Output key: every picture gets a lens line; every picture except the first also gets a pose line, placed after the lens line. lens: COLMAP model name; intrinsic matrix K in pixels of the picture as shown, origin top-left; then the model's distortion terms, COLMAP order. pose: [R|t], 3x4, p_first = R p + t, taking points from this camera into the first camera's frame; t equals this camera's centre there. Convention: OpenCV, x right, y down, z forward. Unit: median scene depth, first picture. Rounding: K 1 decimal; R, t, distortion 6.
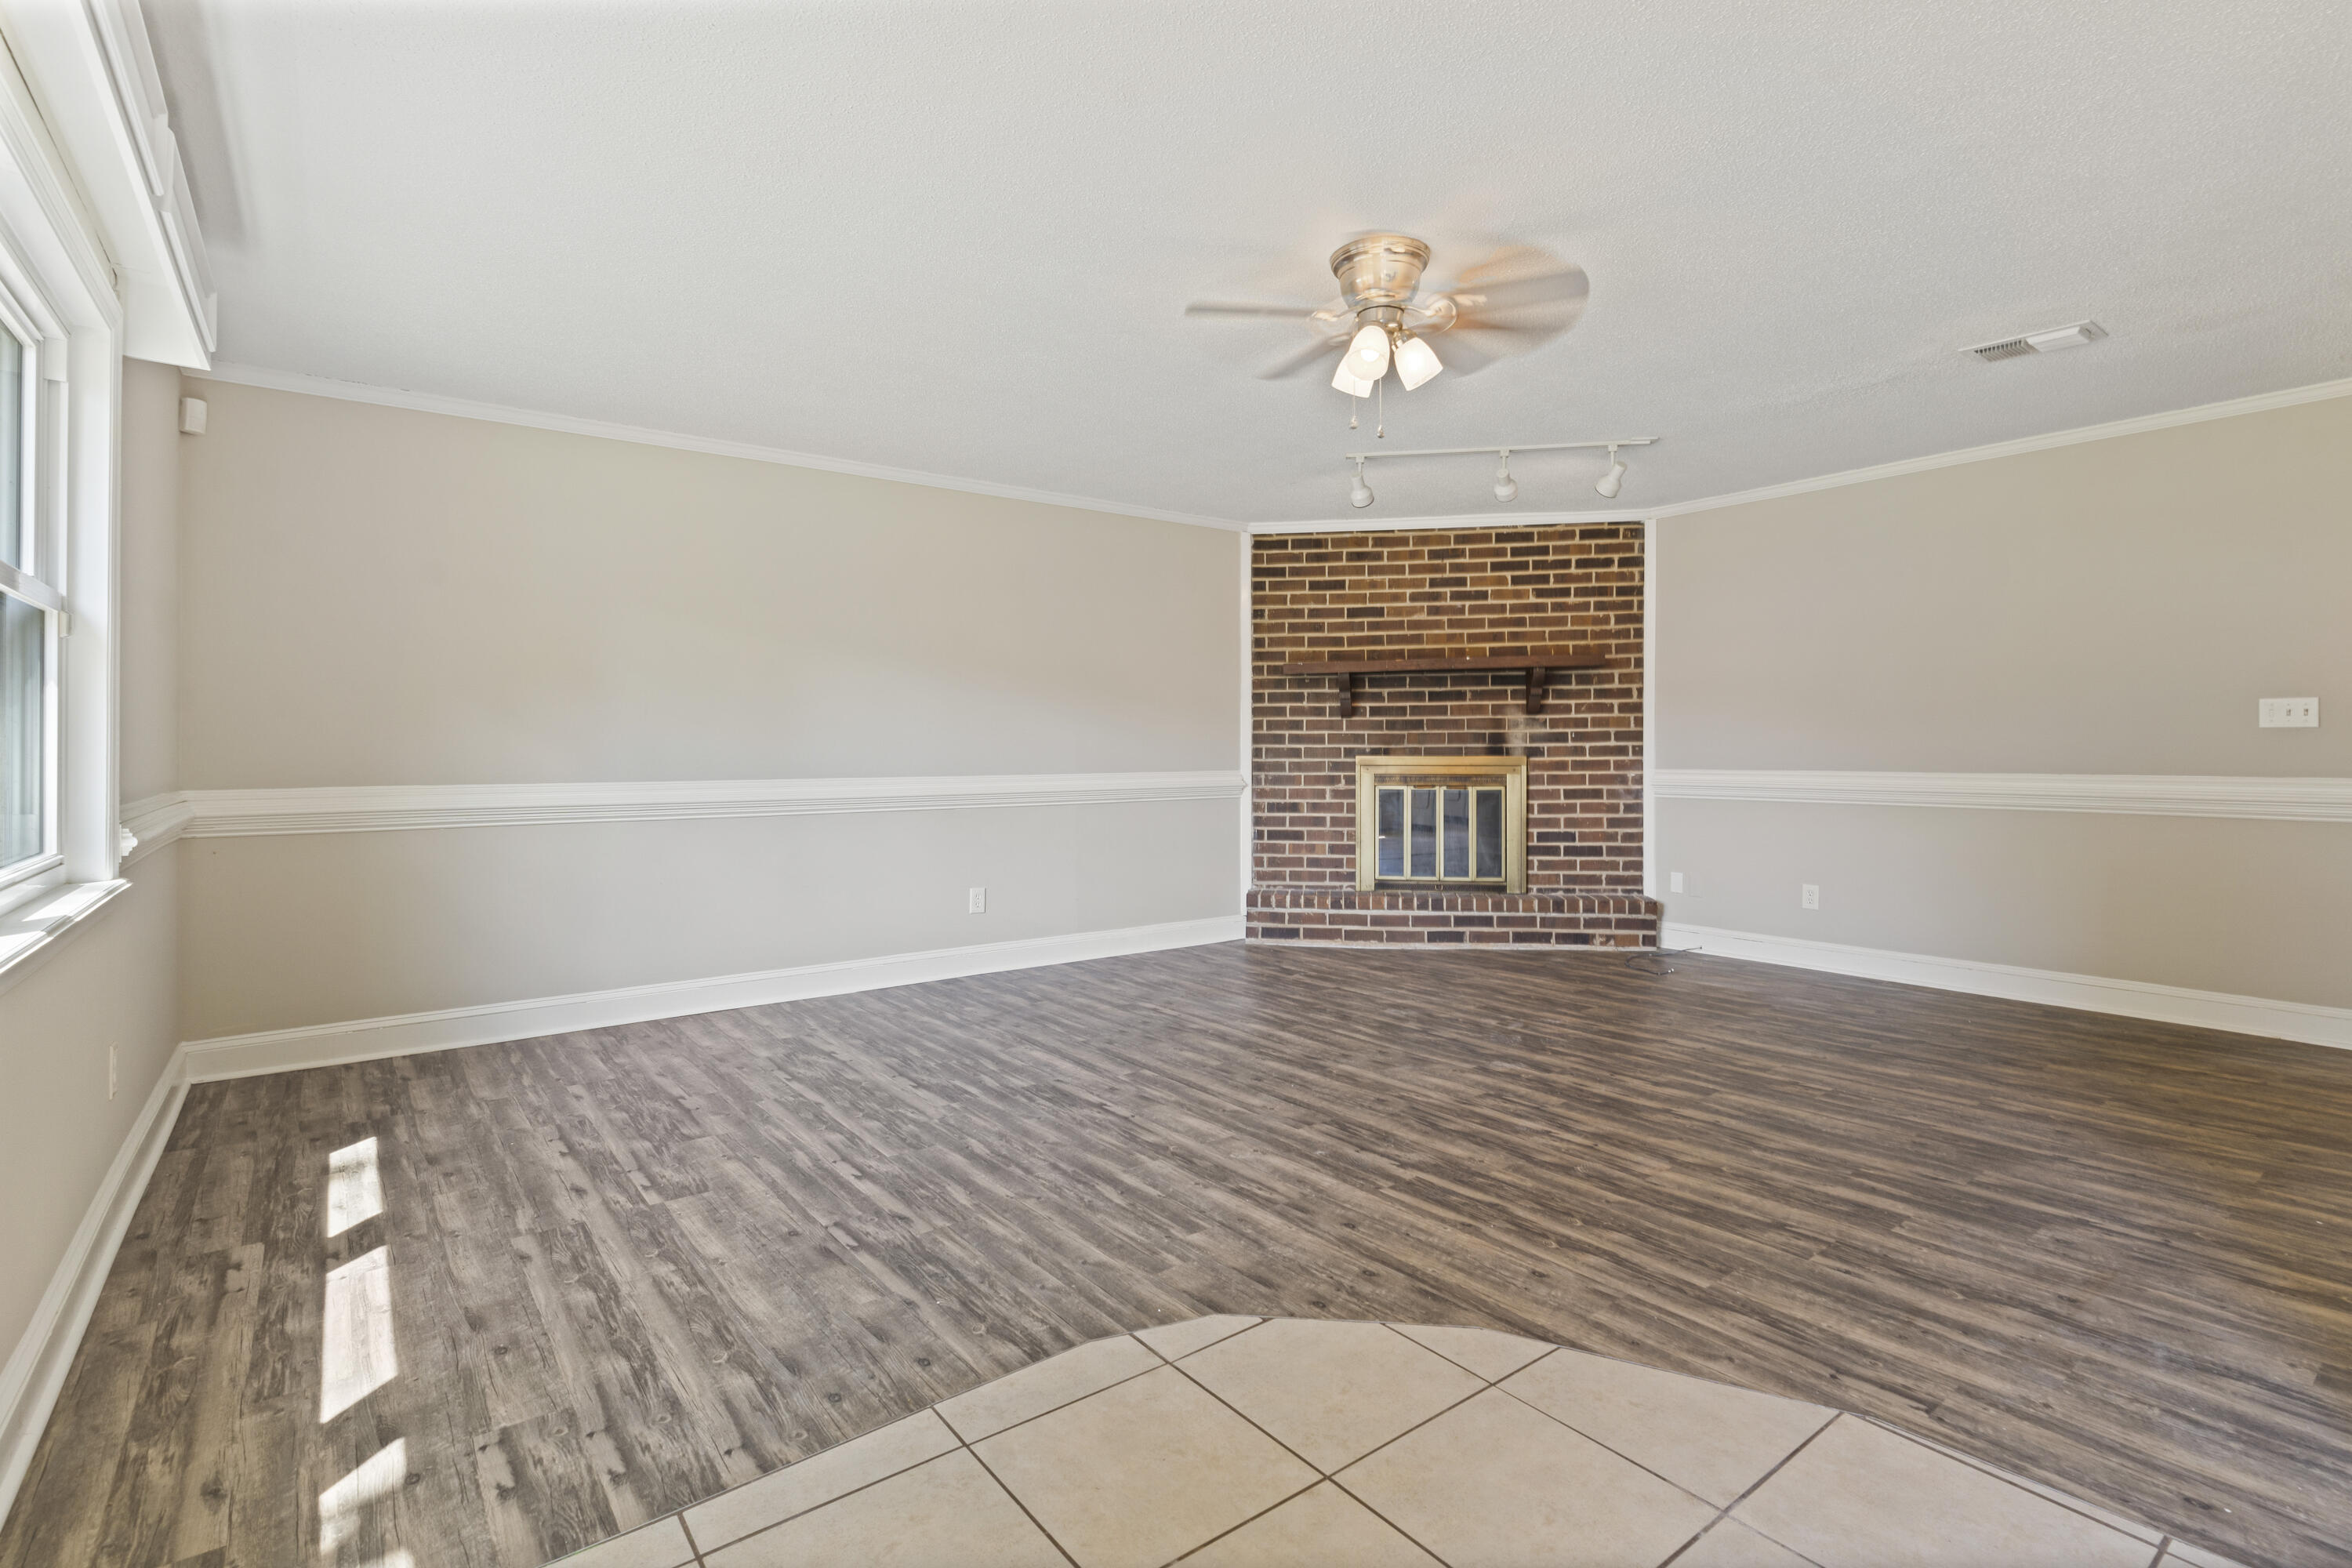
lens RADIAL K [[1100.6, 0, 1151.1], [0, 1100.6, 748.9], [0, 0, 1]] dist [-0.001093, 0.001012]
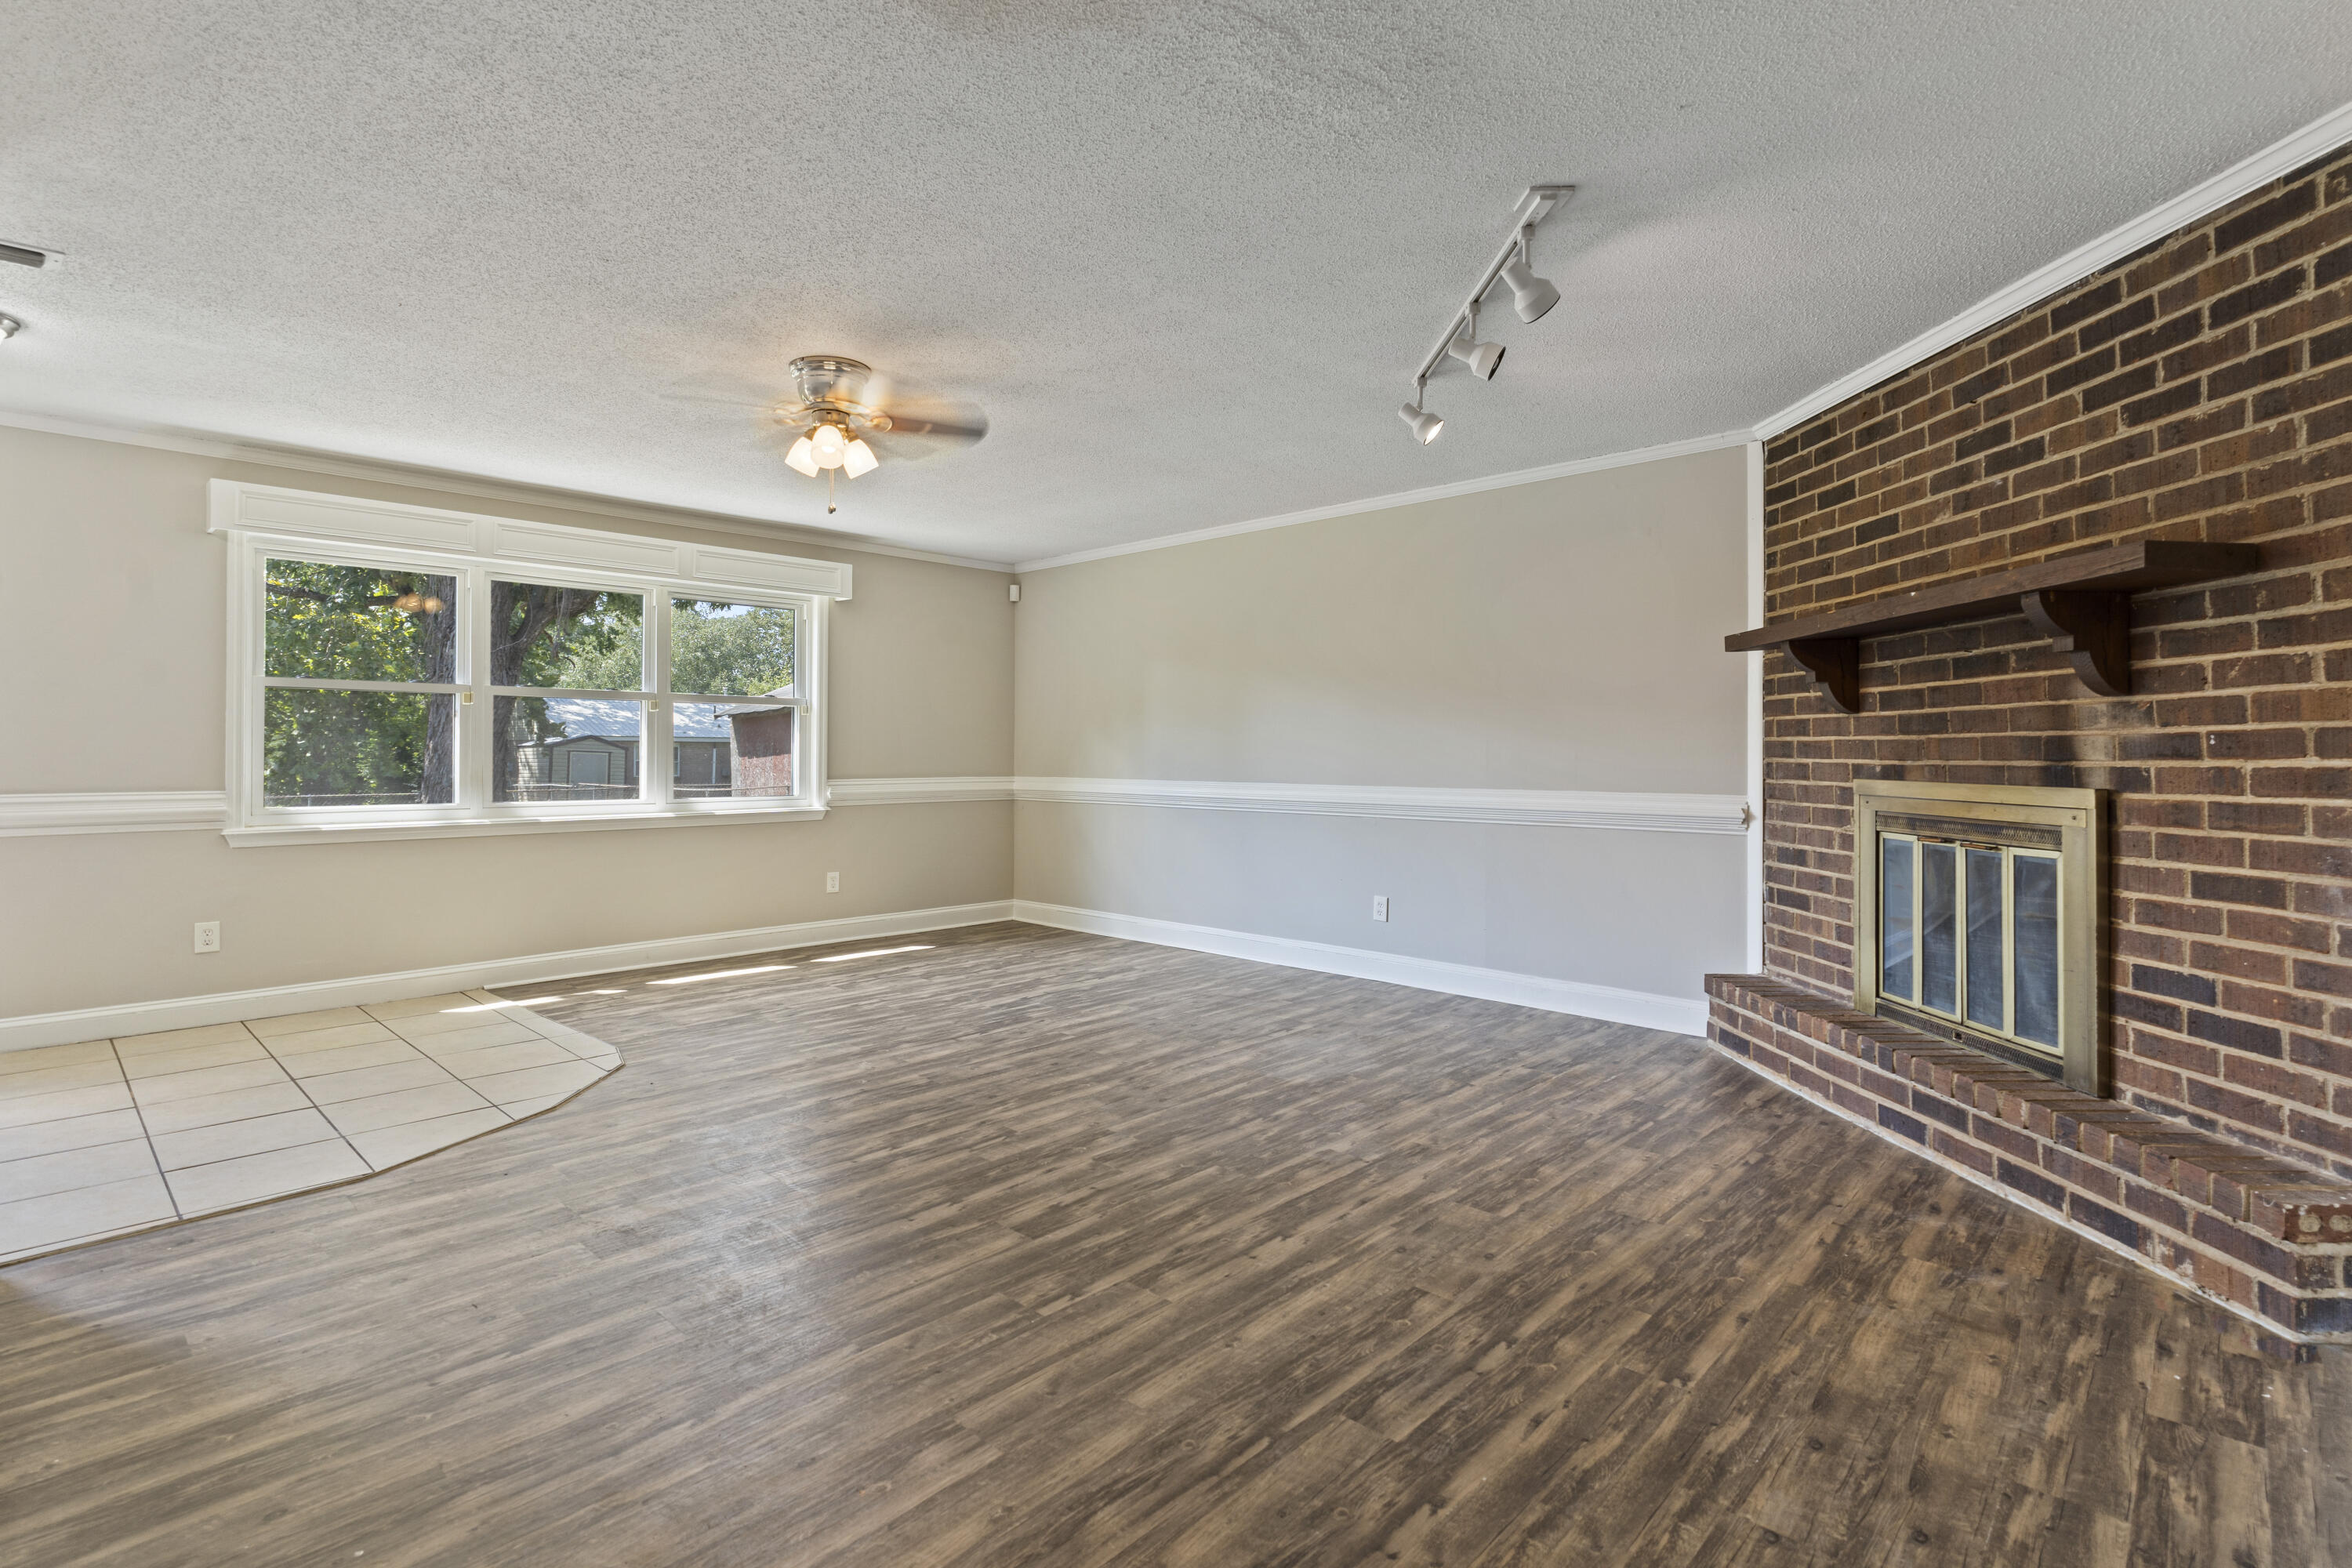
lens RADIAL K [[1093.6, 0, 1153.3], [0, 1093.6, 756.5], [0, 0, 1]] dist [-0.000444, 0.000547]
pose [[0.172219, 0.006546, -0.985037, 0.718919], [-0.003303, 0.999976, 0.006068, -0.008010], [0.985053, 0.002209, 0.172237, 0.551278]]
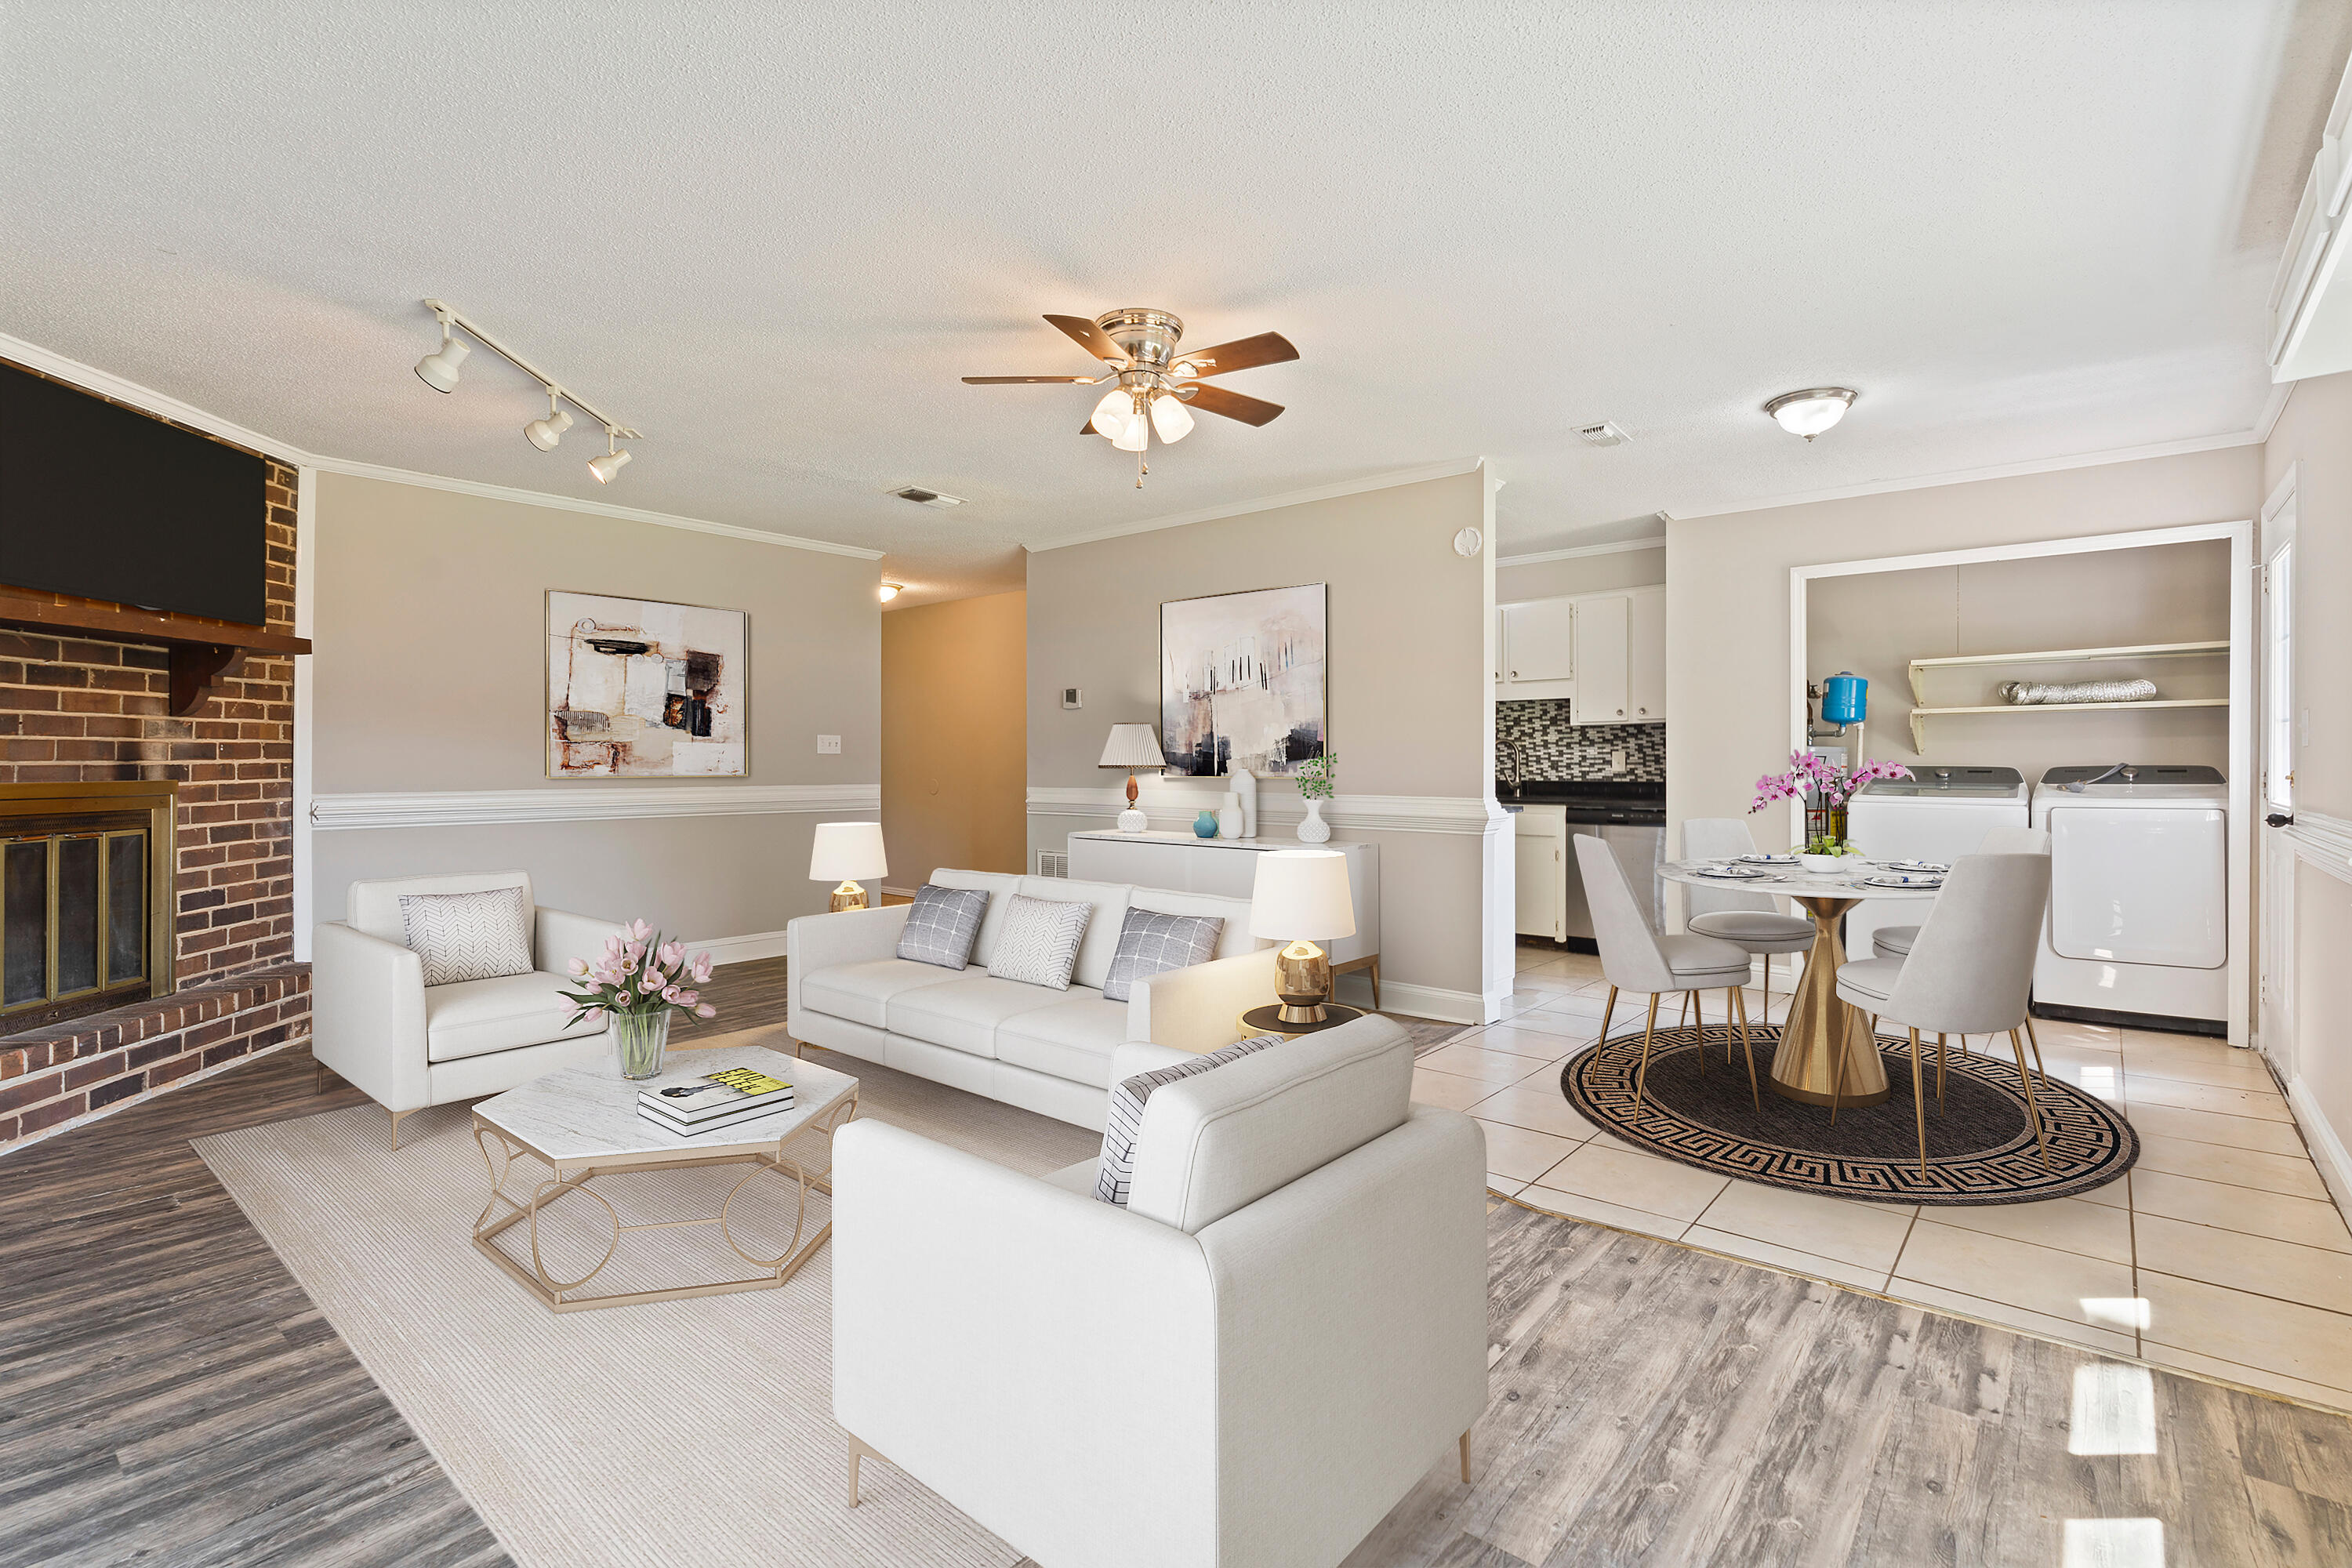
lens RADIAL K [[1110.2, 0, 1162.6], [0, 1110.2, 767.3], [0, 0, 1]] dist [-0.001584, 0.001301]
pose [[-0.227701, -0.001418, 0.973730, -0.428404], [0.001191, 0.999998, 0.001735, -0.001227], [-0.973730, 0.001555, -0.227698, 0.590704]]
